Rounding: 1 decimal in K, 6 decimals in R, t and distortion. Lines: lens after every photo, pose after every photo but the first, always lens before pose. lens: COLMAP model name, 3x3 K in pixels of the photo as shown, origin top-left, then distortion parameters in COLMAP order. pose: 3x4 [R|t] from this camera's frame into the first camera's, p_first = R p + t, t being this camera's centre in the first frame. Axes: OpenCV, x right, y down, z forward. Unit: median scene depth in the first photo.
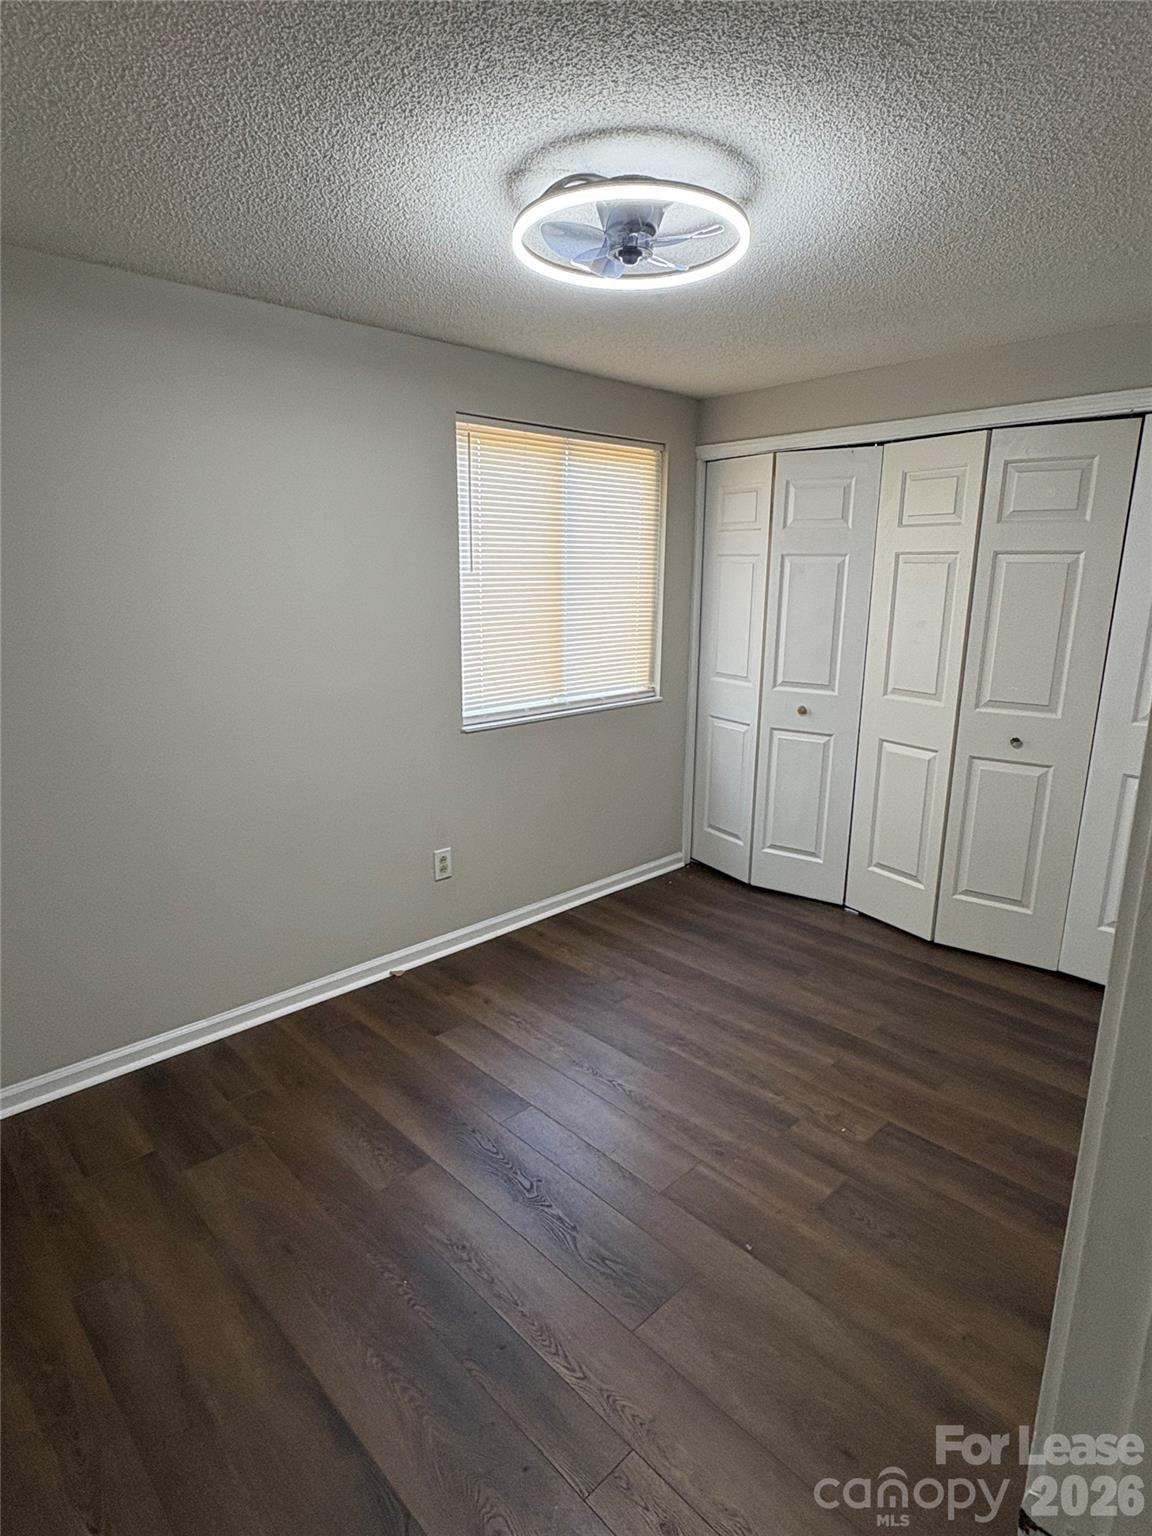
lens RADIAL K [[839.5, 0, 568.8], [0, 839.5, 769.5], [0, 0, 1]] dist [-0.006382, 0.001311]
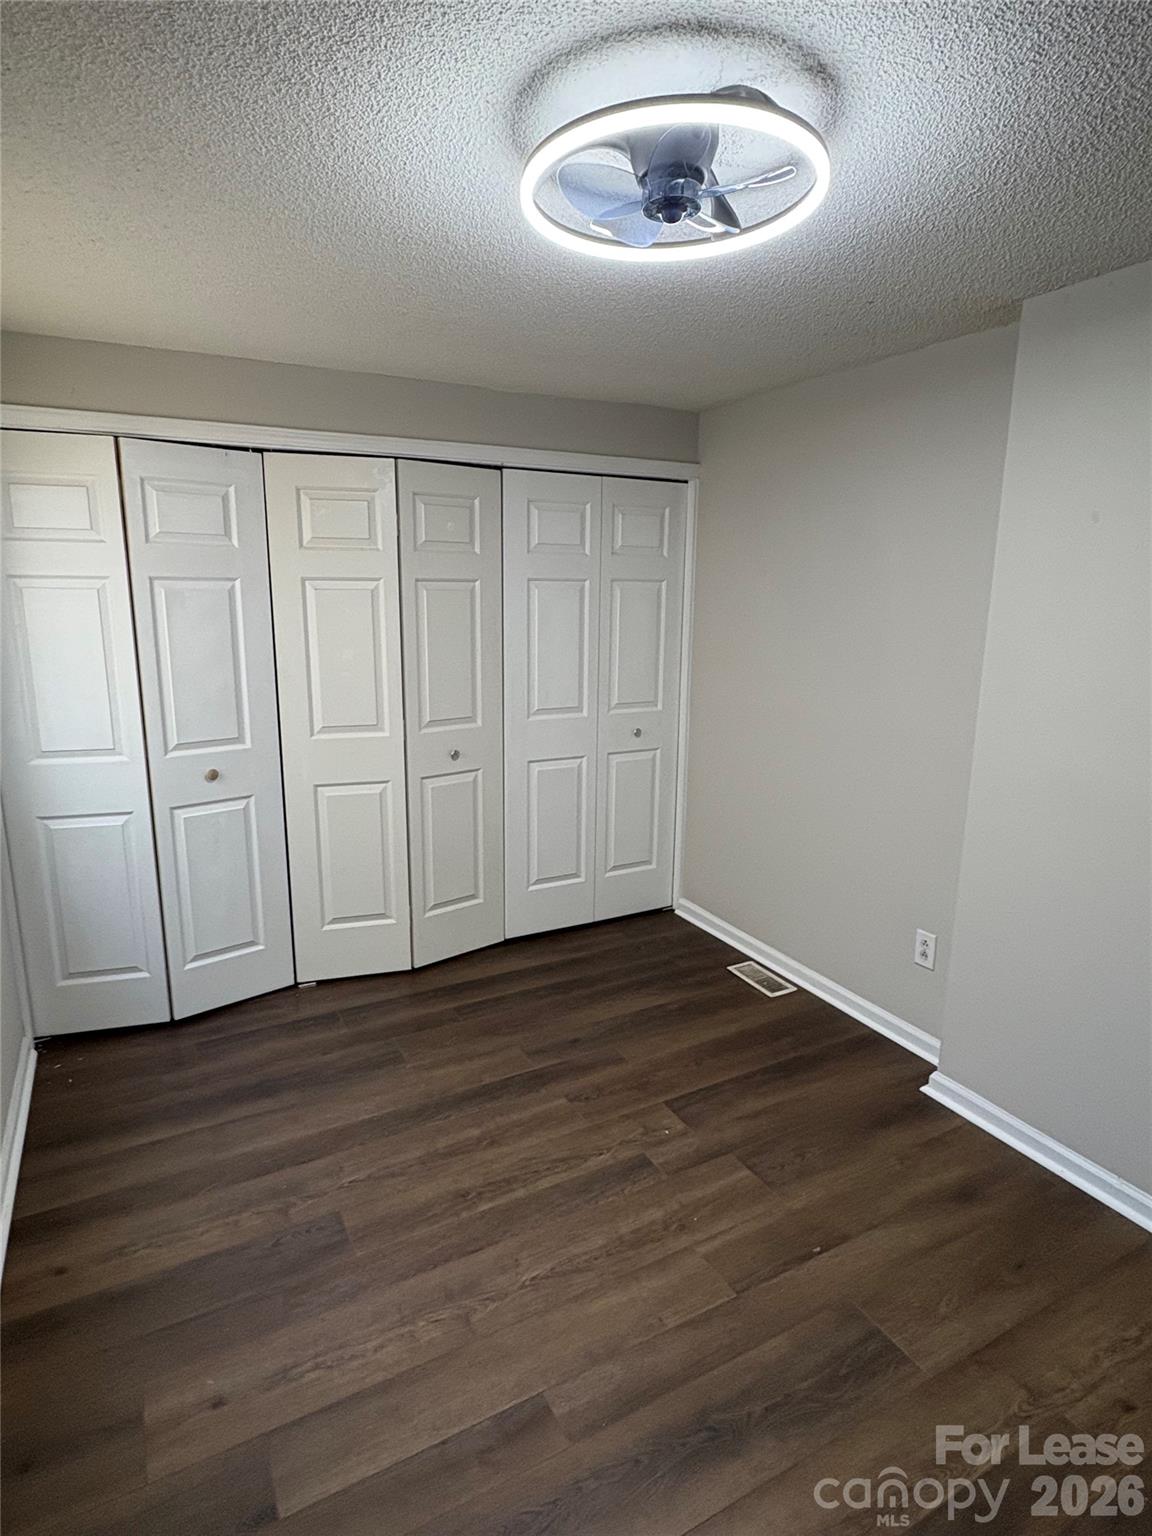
lens RADIAL K [[839.5, 0, 571.3], [0, 839.5, 765.6], [0, 0, 1]] dist [-0.006382, 0.001311]
pose [[0.261744, -0.199015, 0.944396, -0.419643], [0.222858, 0.964528, 0.141491, -0.129254], [-0.939055, 0.173432, 0.296812, 0.505118]]
